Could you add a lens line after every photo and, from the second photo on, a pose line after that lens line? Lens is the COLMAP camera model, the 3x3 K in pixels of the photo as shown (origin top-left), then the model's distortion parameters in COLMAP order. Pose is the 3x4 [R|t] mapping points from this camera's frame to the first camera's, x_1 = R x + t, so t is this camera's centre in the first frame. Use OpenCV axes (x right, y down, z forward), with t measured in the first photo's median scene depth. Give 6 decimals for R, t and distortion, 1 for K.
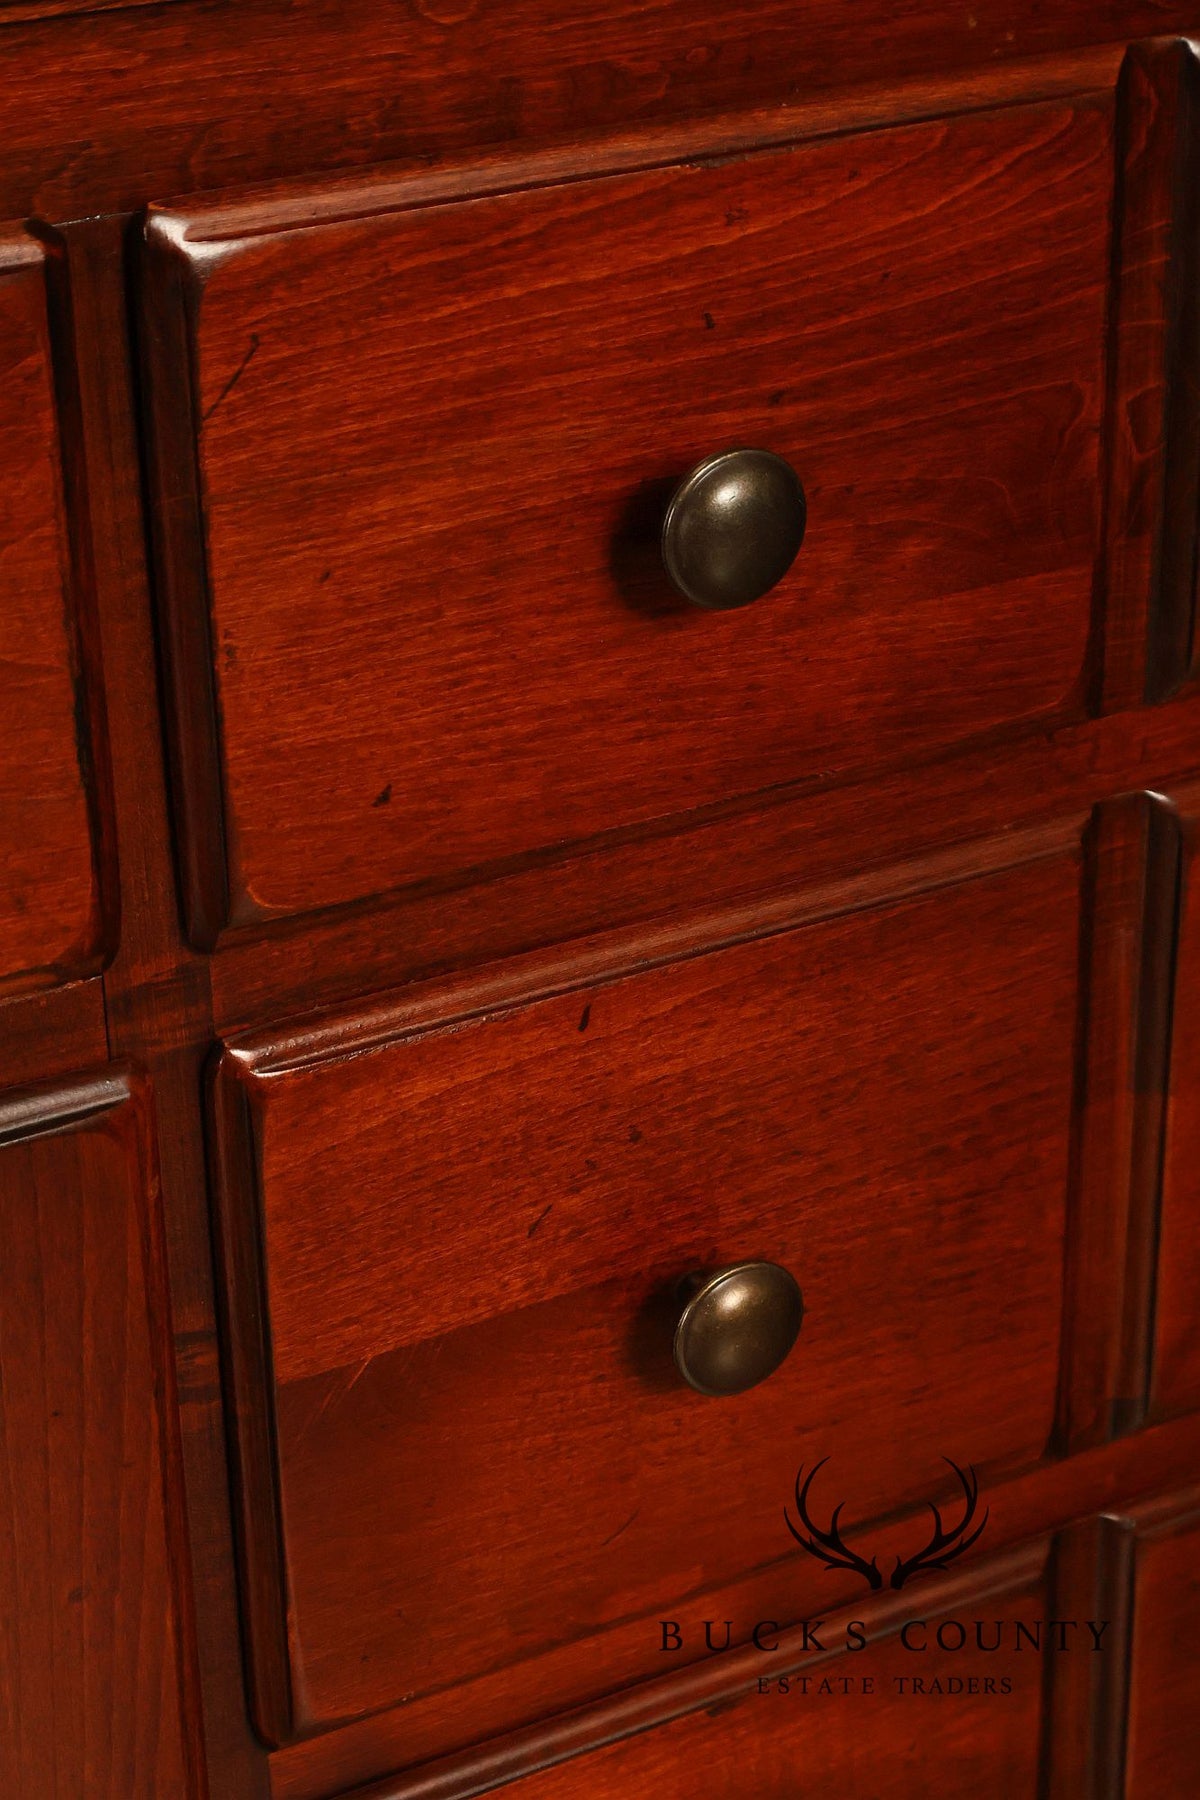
lens RADIAL K [[3359.9, 0, 592.5], [0, 3359.9, 906.8], [0, 0, 1]] dist [-0.013595, -0.118955]
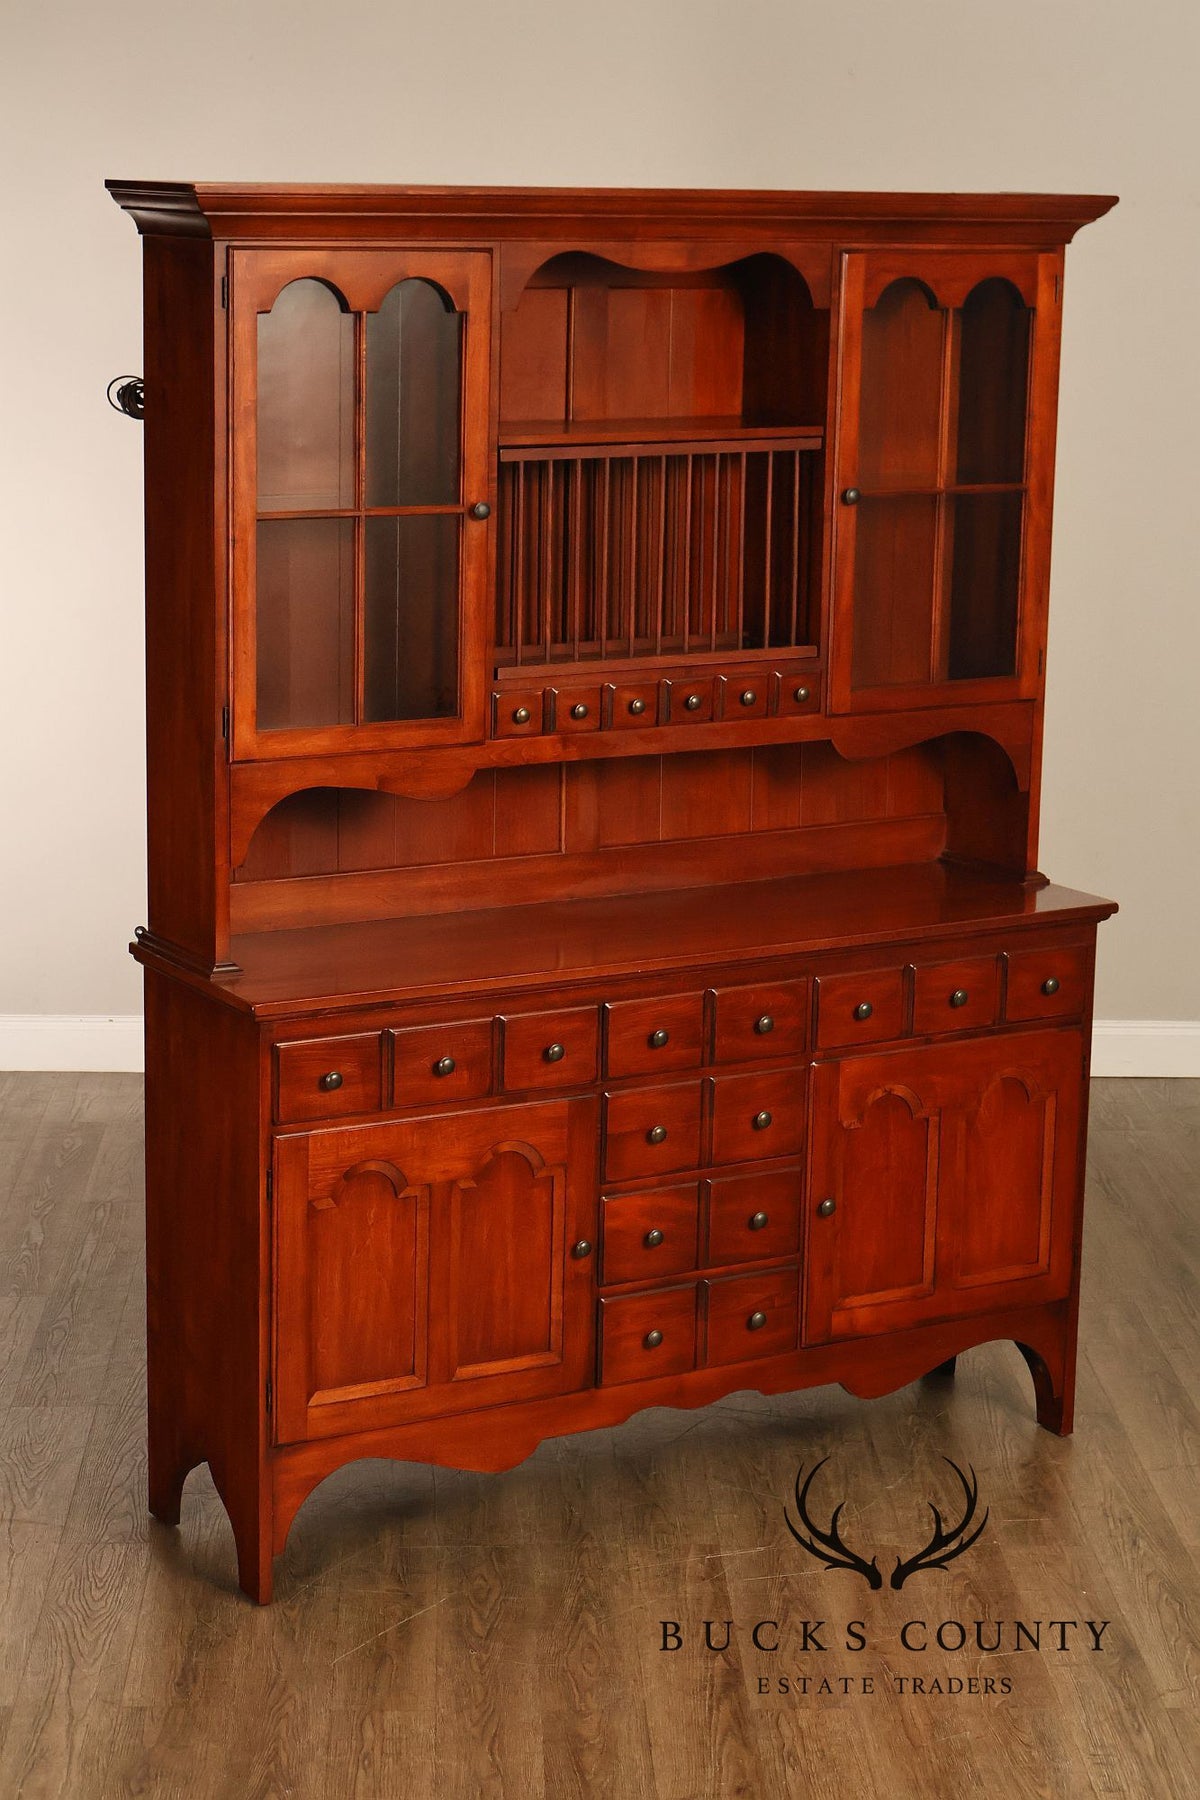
lens RADIAL K [[3359.9, 0, 592.5], [0, 3359.9, 906.8], [0, 0, 1]] dist [-0.013595, -0.118955]
pose [[0.998916, 0.034057, 0.031729, -0.428209], [-0.024800, 0.966258, -0.256379, 1.806781], [-0.039390, 0.255315, 0.966055, -7.587498]]
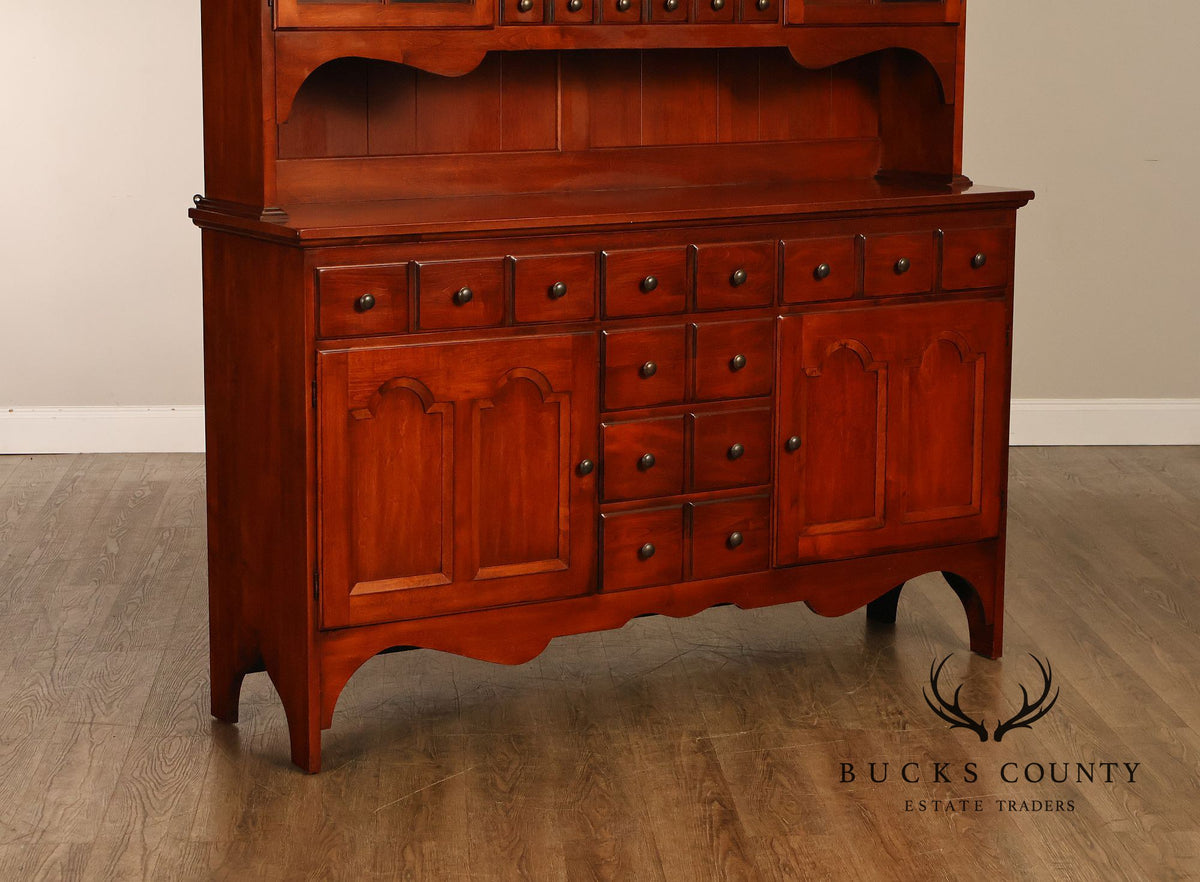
lens RADIAL K [[2566.8, 0, 552.8], [0, 2566.8, 425.9], [0, 0, 1]] dist [-0.020302, 0.046842]
pose [[0.999184, 0.018563, 0.035873, -0.522360], [-0.007386, 0.957127, -0.289573, 2.533517], [-0.039710, 0.289072, 0.956483, -6.303721]]
